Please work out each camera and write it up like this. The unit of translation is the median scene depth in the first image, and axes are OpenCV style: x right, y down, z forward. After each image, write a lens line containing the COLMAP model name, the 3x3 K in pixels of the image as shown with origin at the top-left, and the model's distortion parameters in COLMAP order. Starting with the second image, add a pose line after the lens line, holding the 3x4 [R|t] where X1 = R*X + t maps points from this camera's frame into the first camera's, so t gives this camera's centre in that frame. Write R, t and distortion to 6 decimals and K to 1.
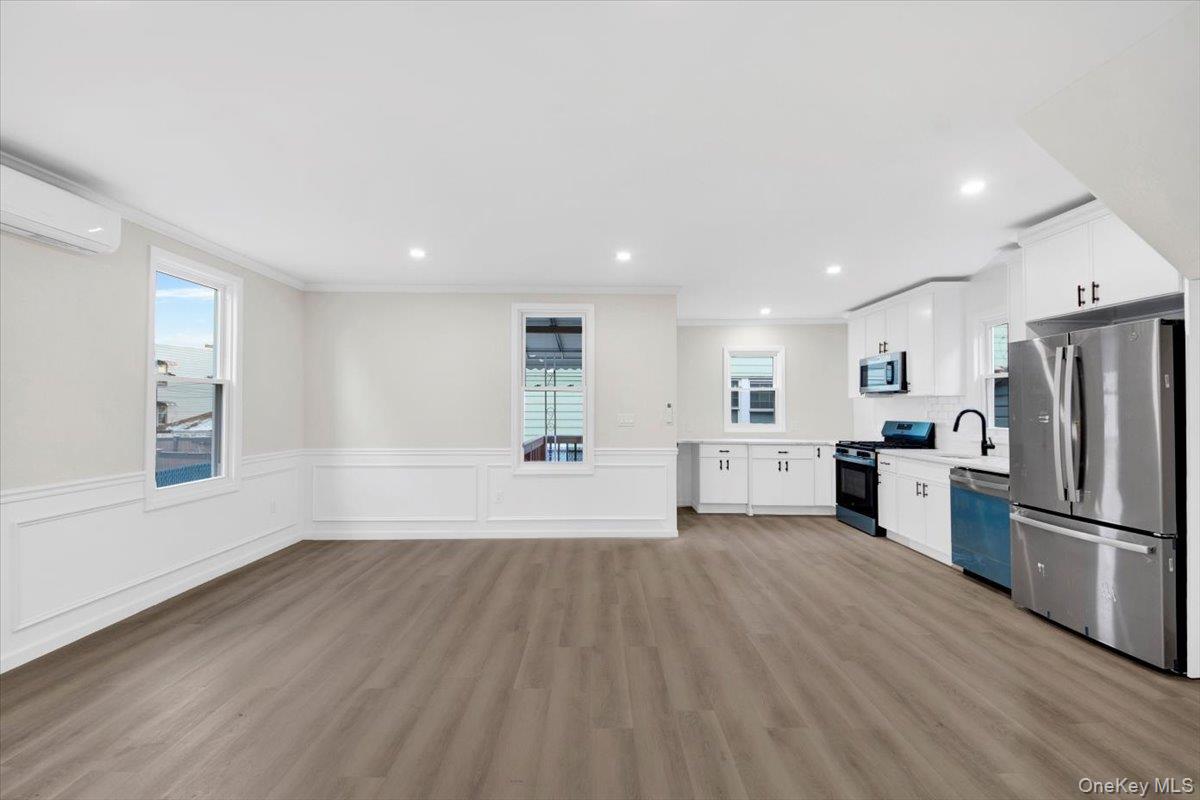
lens RADIAL K [[485.5, 0, 600.0], [0, 485.5, 400.0], [0, 0, 1]] dist [0.022441, -0.016836]
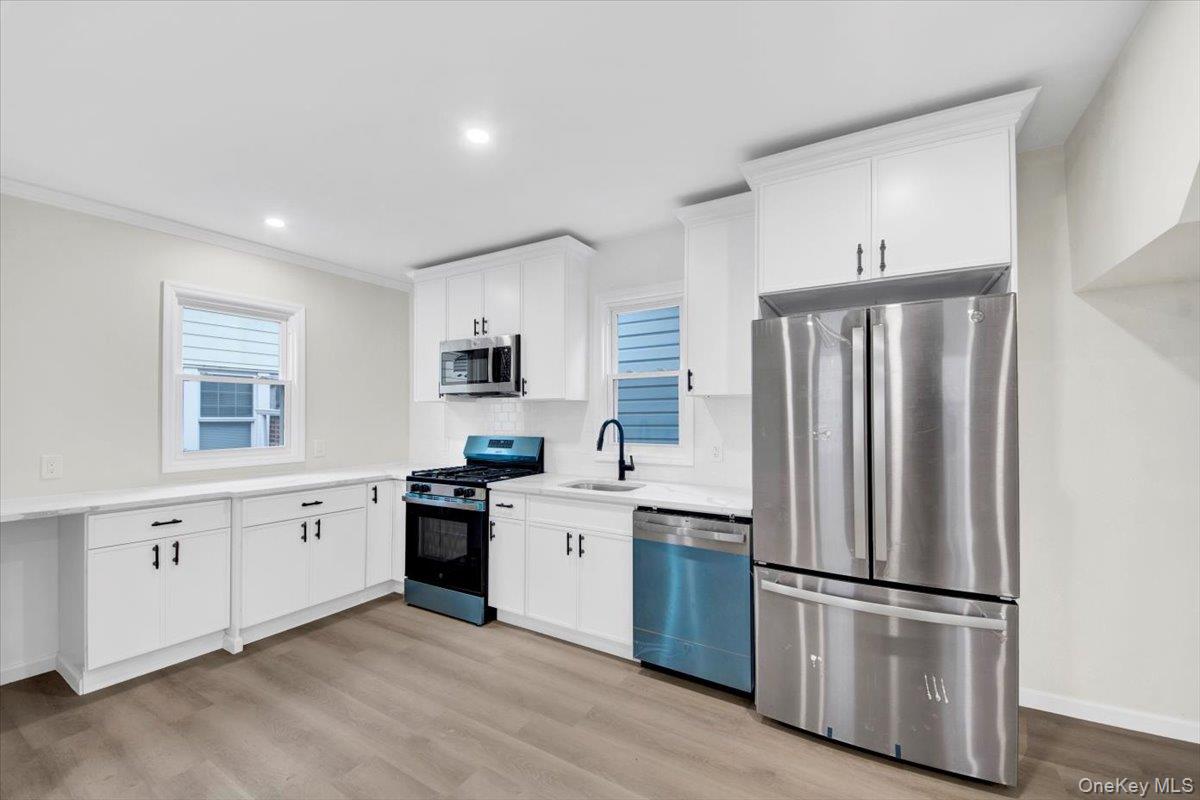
lens RADIAL K [[485.5, 0, 600.0], [0, 485.5, 400.0], [0, 0, 1]] dist [0.022441, -0.016836]
pose [[0.529050, 0.018865, 0.848381, 0.110971], [-0.009582, 0.999822, -0.016257, 0.002449], [-0.848536, 0.000471, 0.529137, 0.545802]]
